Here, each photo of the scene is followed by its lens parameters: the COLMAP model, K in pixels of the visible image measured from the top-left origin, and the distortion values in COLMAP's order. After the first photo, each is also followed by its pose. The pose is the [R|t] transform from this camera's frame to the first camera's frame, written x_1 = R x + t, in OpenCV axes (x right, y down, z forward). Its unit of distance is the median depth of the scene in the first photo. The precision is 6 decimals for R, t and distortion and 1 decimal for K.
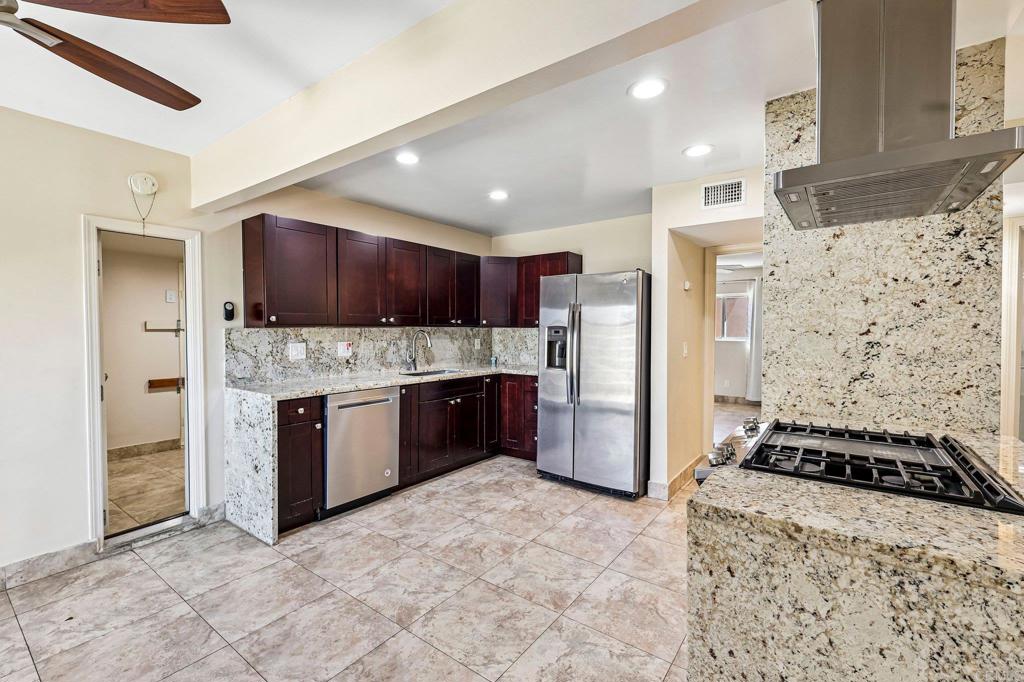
lens RADIAL K [[444.6, 0, 509.9], [0, 444.6, 336.7], [0, 0, 1]] dist [0.001063, 0.000251]
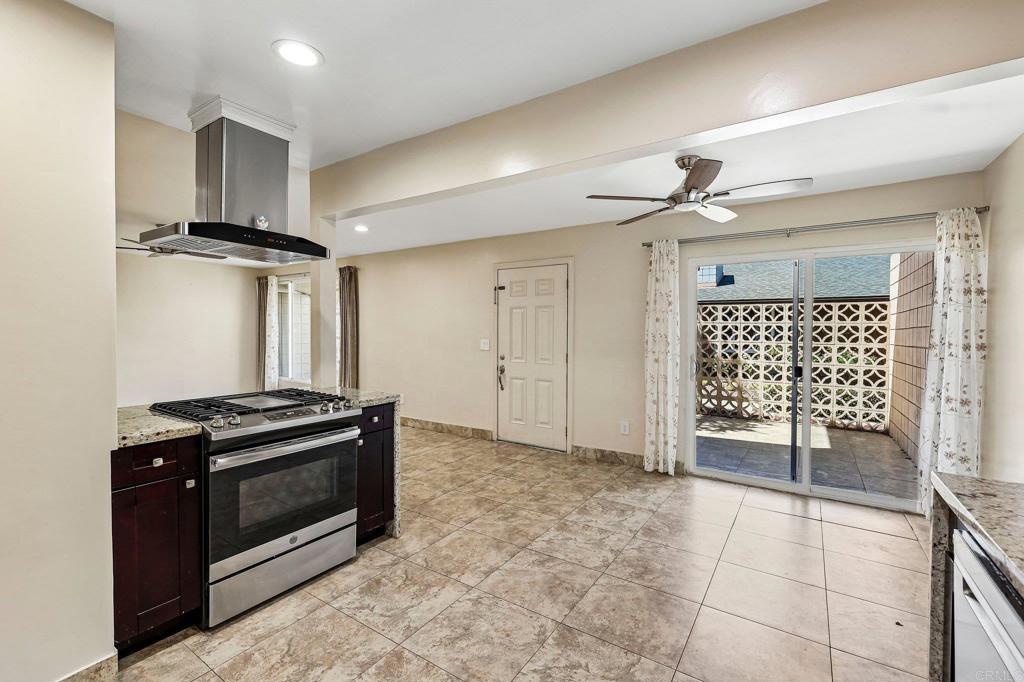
lens RADIAL K [[444.6, 0, 509.9], [0, 444.6, 336.7], [0, 0, 1]] dist [0.001063, 0.000251]
pose [[-0.998944, -0.005647, -0.045593, -0.054393], [-0.007236, 0.999369, 0.034766, -0.031799], [0.045368, 0.035059, -0.998355, 1.548986]]
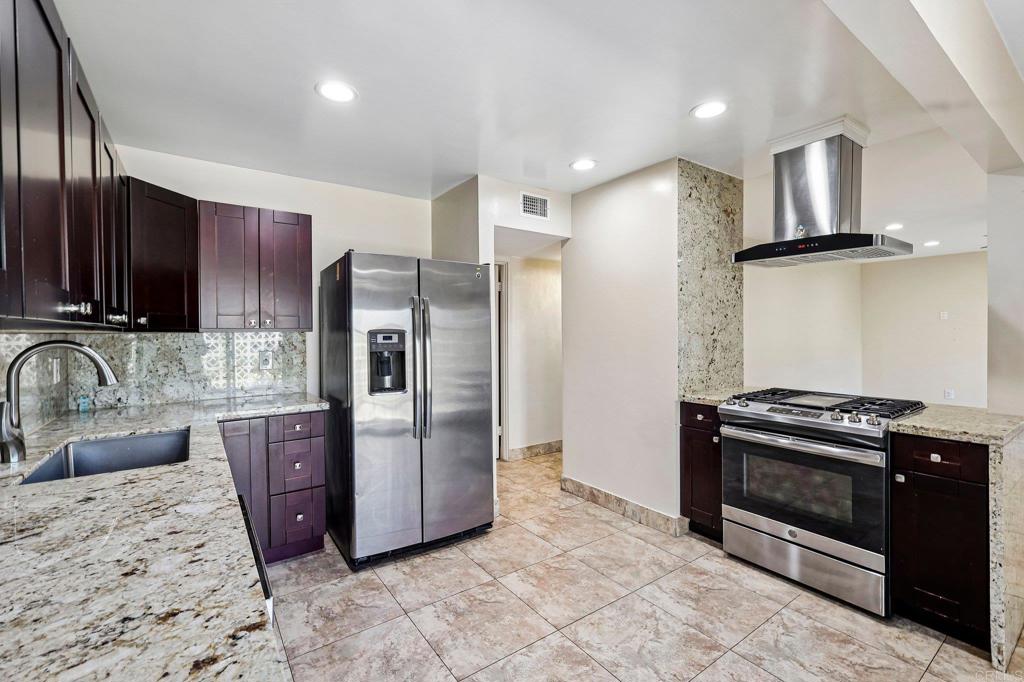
lens RADIAL K [[444.6, 0, 509.9], [0, 444.6, 336.7], [0, 0, 1]] dist [0.001063, 0.000251]
pose [[0.313115, -0.015148, 0.949594, -0.709730], [0.023646, 0.999687, 0.008150, -0.020871], [-0.949421, 0.019902, 0.313375, 0.920175]]
